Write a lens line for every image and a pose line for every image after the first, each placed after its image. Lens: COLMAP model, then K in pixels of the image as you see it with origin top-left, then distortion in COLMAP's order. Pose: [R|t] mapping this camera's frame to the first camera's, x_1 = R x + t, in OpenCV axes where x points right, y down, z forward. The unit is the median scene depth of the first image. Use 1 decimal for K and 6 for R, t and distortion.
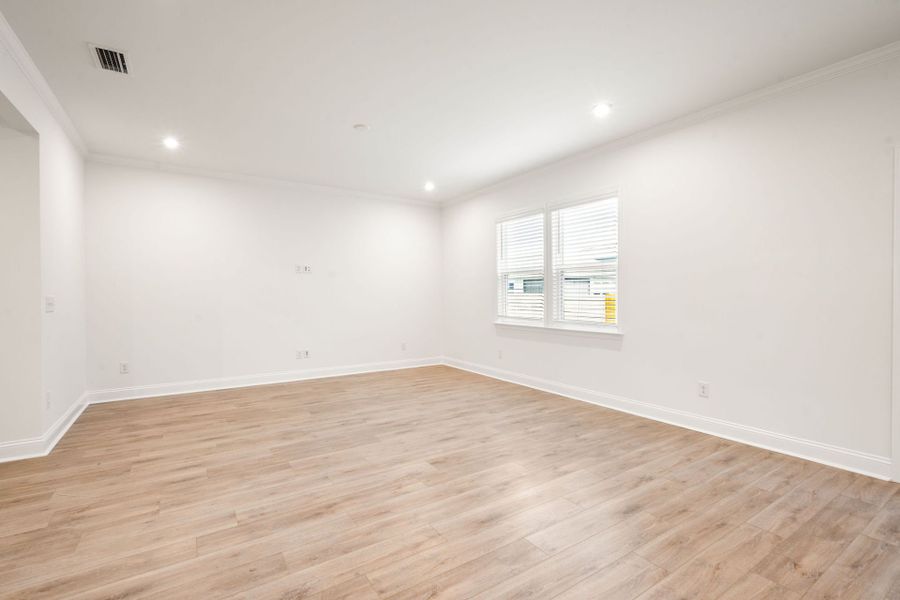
lens RADIAL K [[413.3, 0, 449.6], [0, 413.3, 296.3], [0, 0, 1]] dist [0.015048, -0.000609]
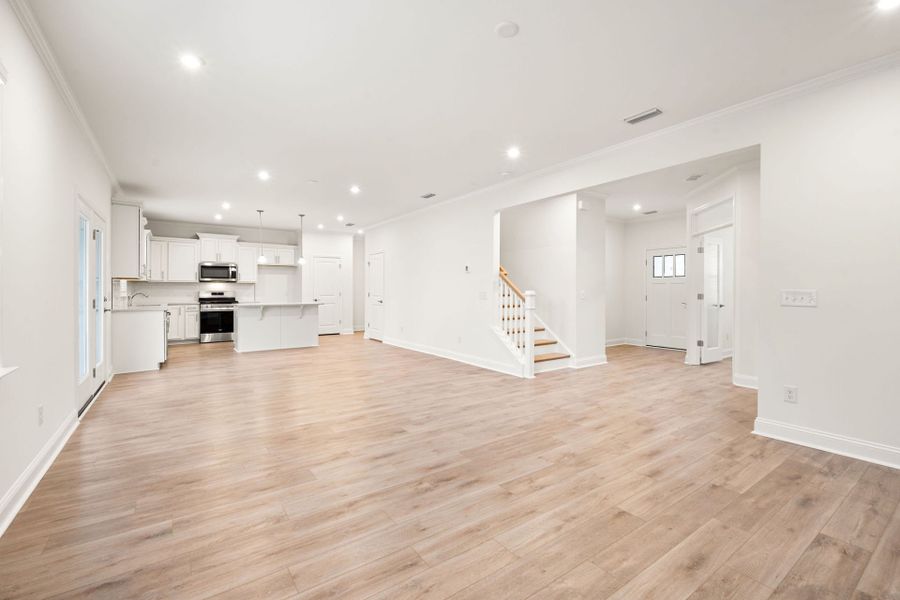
lens RADIAL K [[390.9, 0, 451.9], [0, 390.9, 294.3], [0, 0, 1]] dist [-0.001342, 0.000014]
pose [[-0.999186, 0.001881, -0.040296, -0.109852], [0.001355, 0.999914, 0.013069, -0.004307], [0.040317, 0.013003, -0.999102, 1.747132]]
